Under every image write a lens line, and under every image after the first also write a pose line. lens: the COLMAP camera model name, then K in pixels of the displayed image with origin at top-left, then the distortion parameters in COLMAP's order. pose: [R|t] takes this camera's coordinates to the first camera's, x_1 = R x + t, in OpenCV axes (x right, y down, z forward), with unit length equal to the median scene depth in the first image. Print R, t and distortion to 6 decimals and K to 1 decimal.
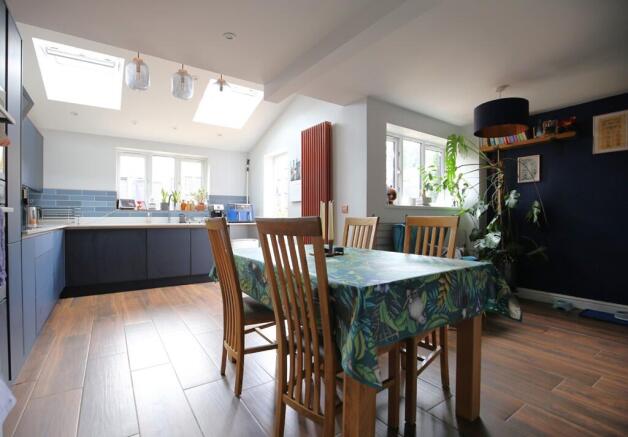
lens RADIAL K [[326.7, 0, 312.5], [0, 326.7, 219.5], [0, 0, 1]] dist [-0.019141, 0.000461]
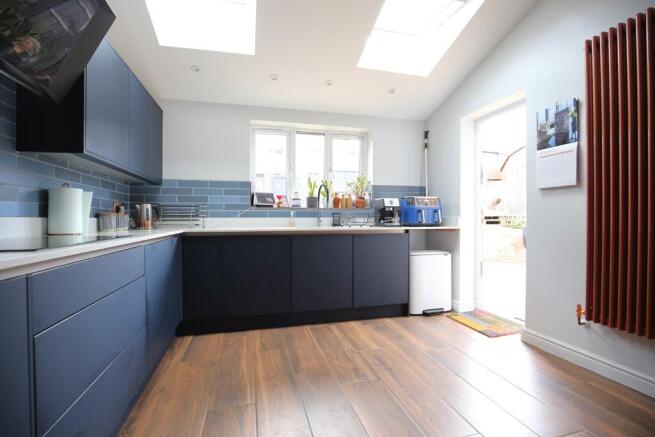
lens RADIAL K [[304.6, 0, 328.7], [0, 304.6, 216.8], [0, 0, 1]] dist [-0.001044, -0.000121]
pose [[0.953157, -0.003047, -0.302462, -0.234862], [0.000256, 0.999957, -0.009269, -0.003224], [0.302477, 0.008758, 0.953116, 0.407648]]
